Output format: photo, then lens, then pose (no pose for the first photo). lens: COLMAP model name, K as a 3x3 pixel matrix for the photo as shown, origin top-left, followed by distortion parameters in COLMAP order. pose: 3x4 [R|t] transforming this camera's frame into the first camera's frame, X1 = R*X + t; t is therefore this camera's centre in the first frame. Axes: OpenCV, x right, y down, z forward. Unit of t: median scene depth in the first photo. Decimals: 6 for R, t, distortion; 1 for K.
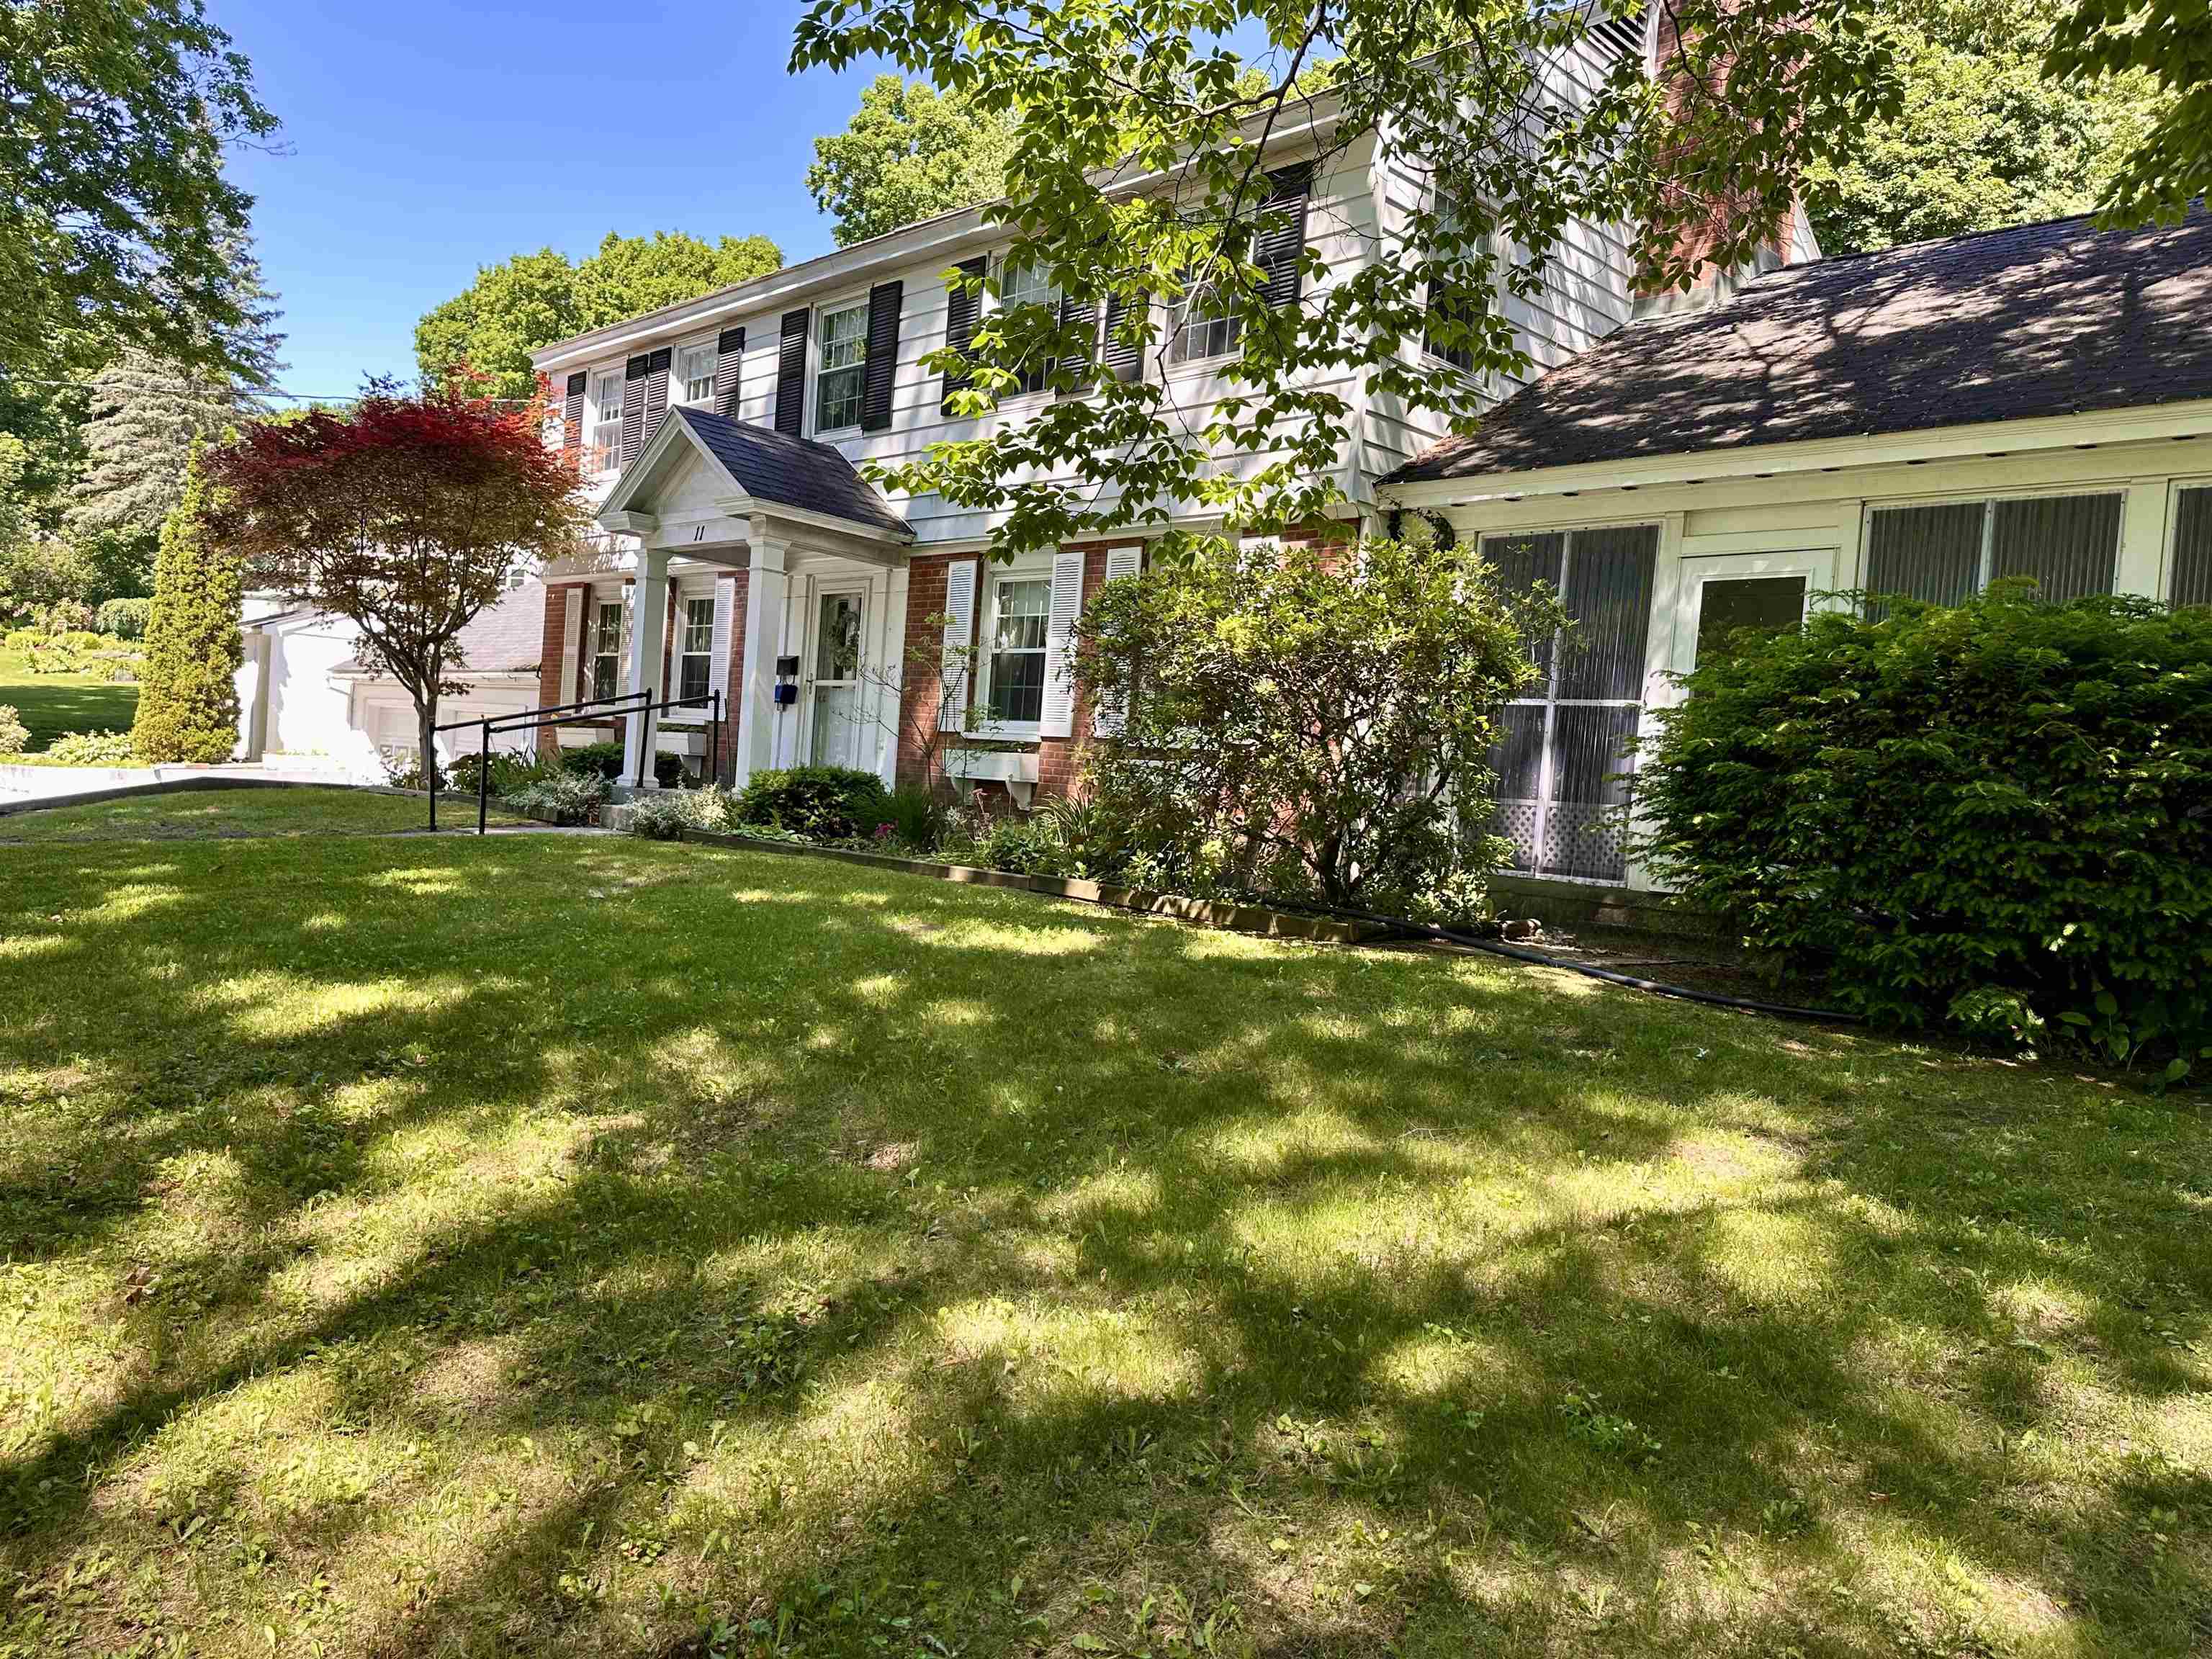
lens RADIAL K [[1561.4, 0, 1106.0], [0, 1561.4, 829.5], [0, 0, 1]] dist [0.100900, -0.110669]
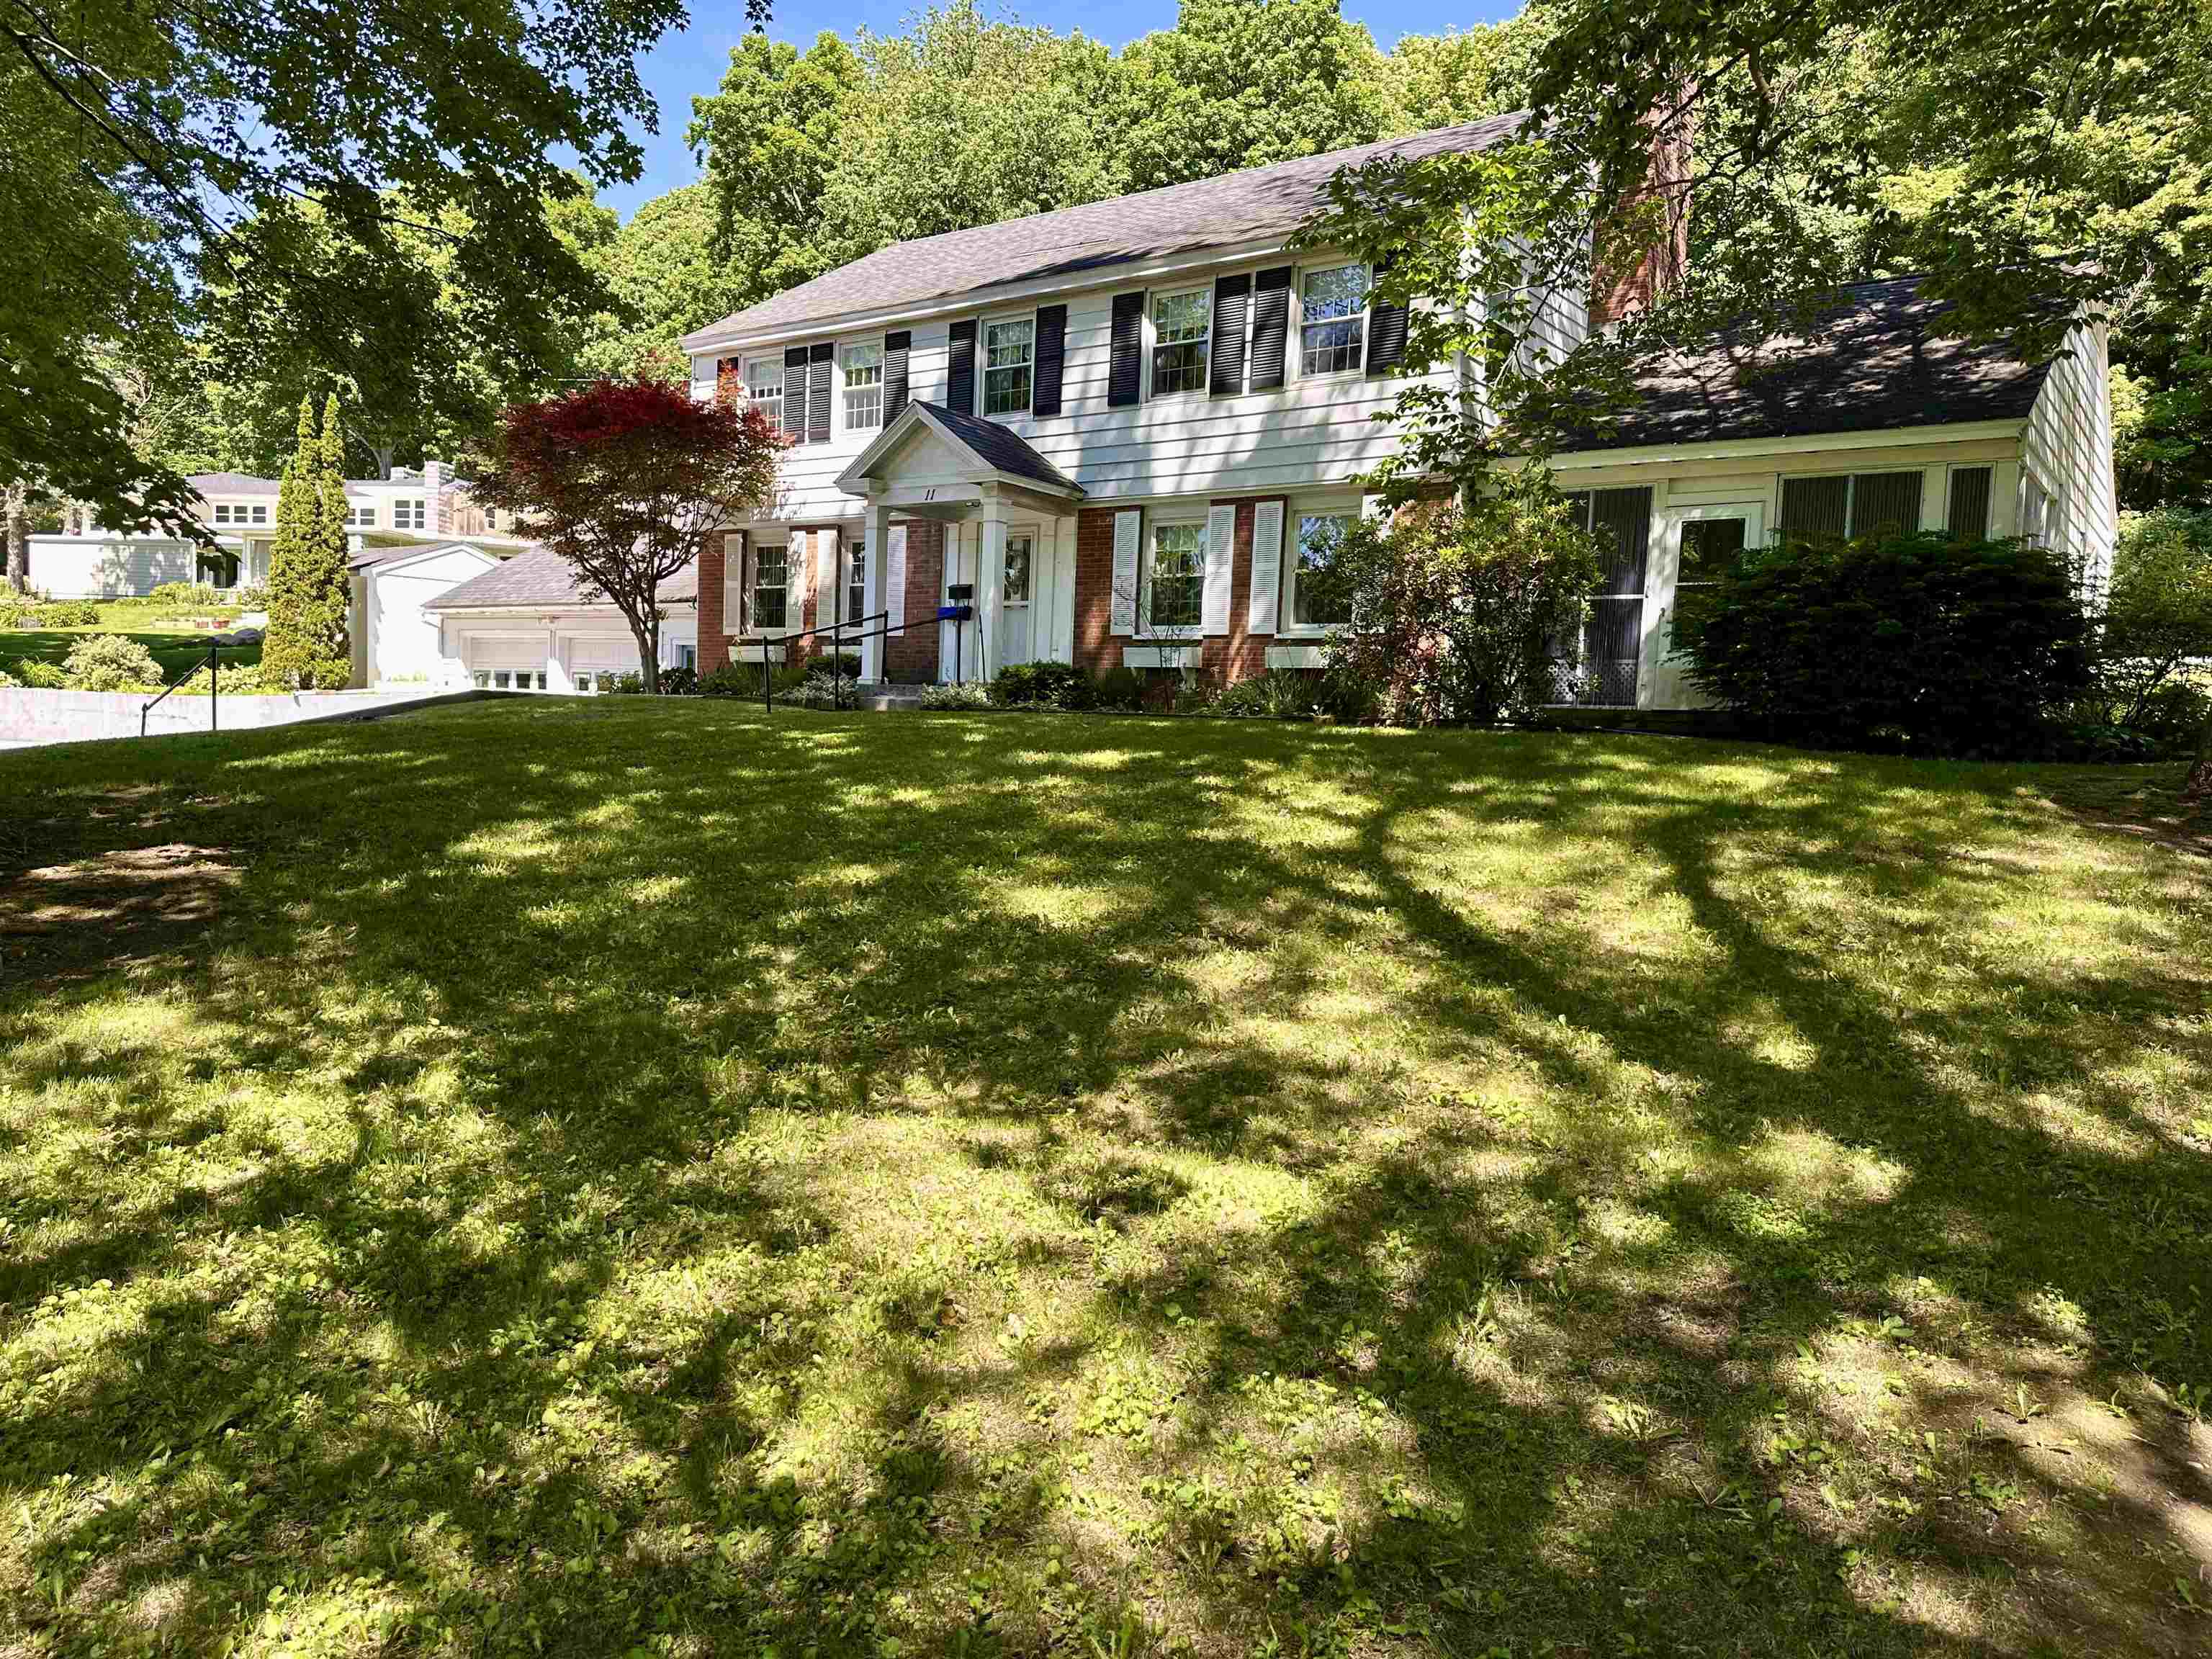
lens RADIAL K [[1548.7, 0, 1106.0], [0, 1548.7, 829.5], [0, 0, 1]] dist [0.133661, -0.205989]
pose [[0.989079, -0.040924, 0.141594, -0.316231], [0.034722, 0.998338, 0.046001, 0.046489], [-0.143241, -0.040582, 0.988855, -0.377688]]
